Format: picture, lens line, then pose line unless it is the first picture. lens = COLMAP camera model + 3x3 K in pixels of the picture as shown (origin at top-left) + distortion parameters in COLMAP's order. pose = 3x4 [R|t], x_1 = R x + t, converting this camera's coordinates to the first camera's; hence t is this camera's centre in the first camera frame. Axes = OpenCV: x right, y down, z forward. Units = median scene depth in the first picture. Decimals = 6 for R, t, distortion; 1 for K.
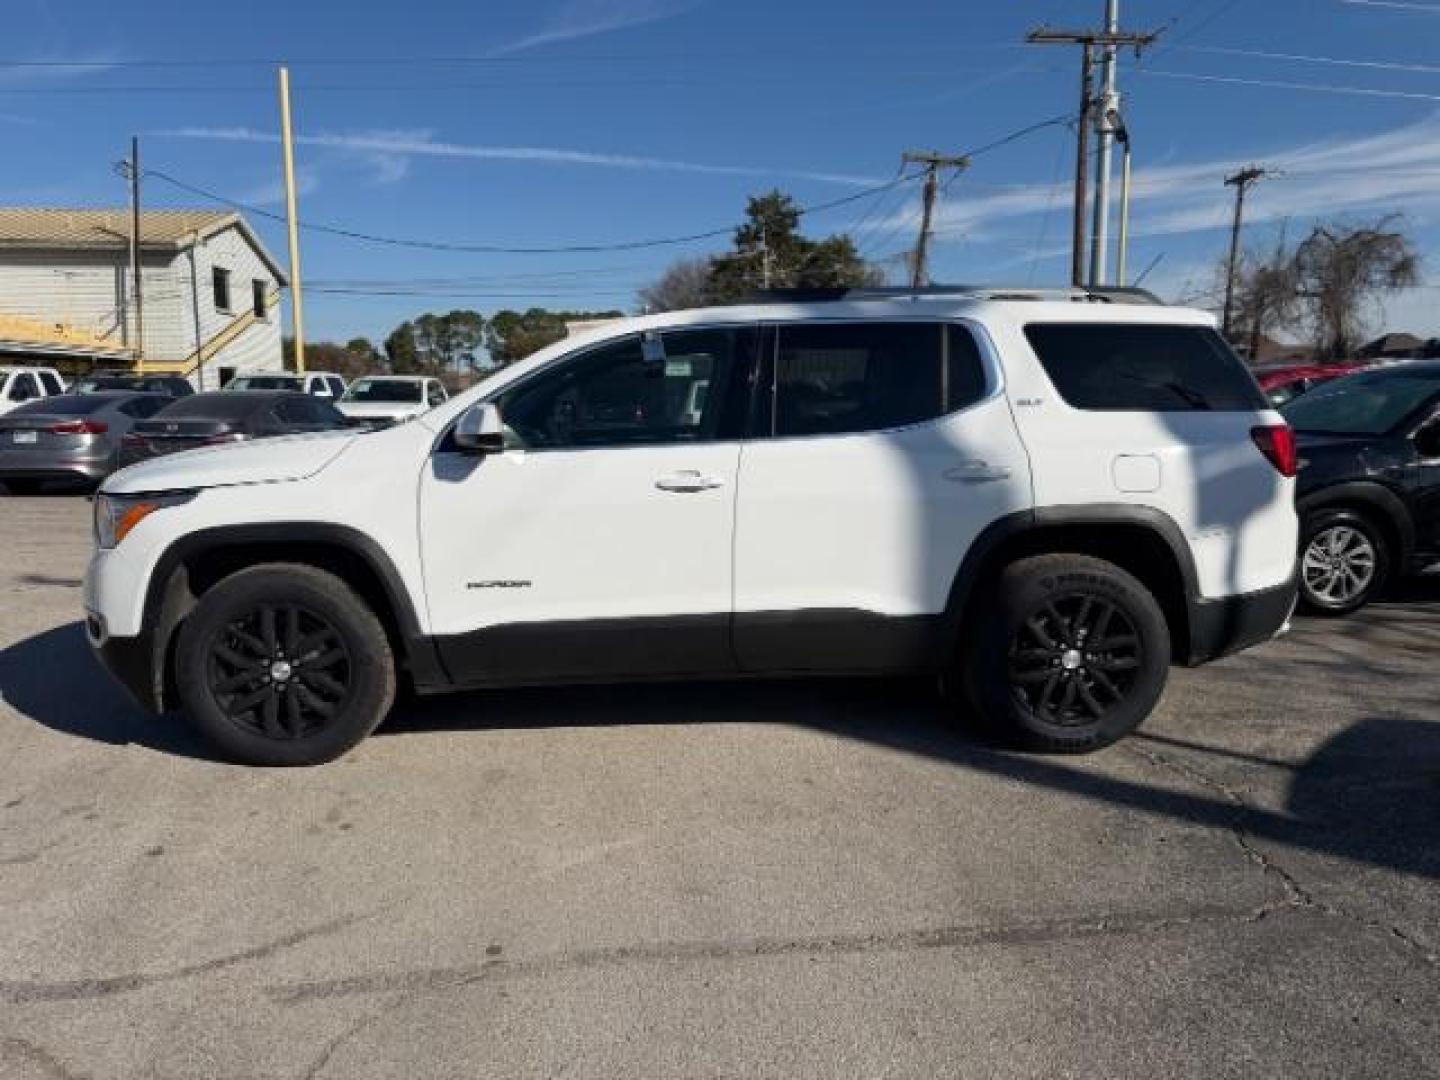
lens RADIAL K [[1035.6, 0, 719.8], [0, 1035.6, 532.7], [0, 0, 1]] dist [0.005965, -0.016406]
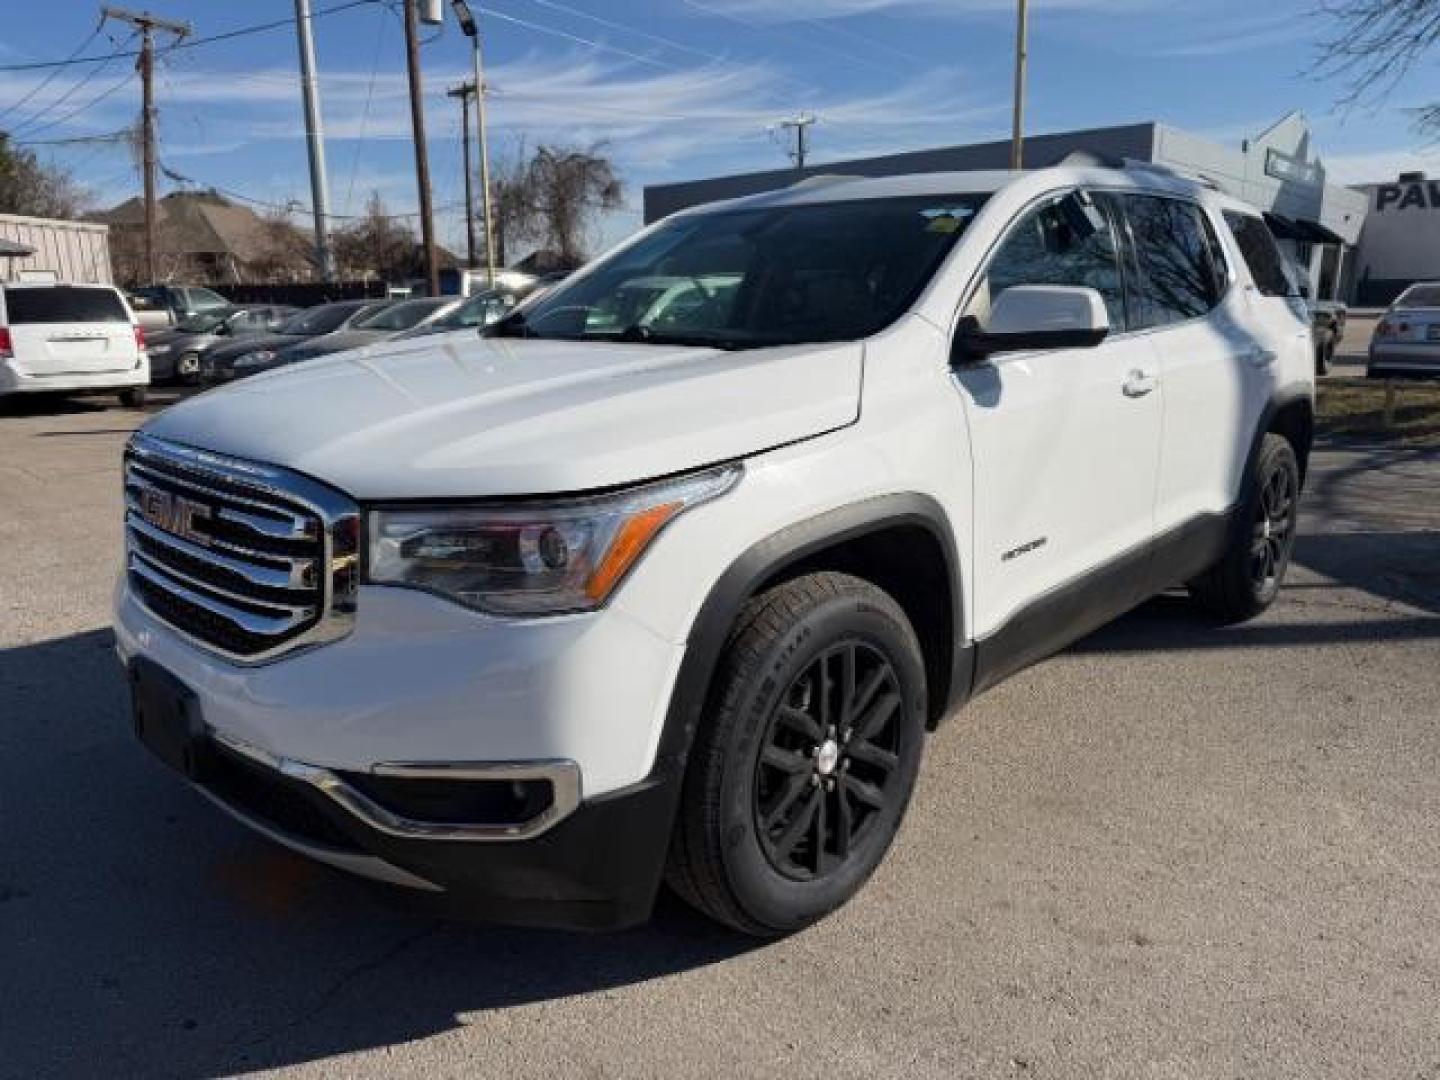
lens RADIAL K [[1035.6, 0, 705.7], [0, 1035.6, 532.1], [0, 0, 1]] dist [0.005965, -0.016406]
pose [[0.715004, -0.155709, 0.681559, -0.108204], [0.099940, 0.987634, 0.120790, -0.008269], [-0.691940, -0.018250, 0.721725, 0.082084]]
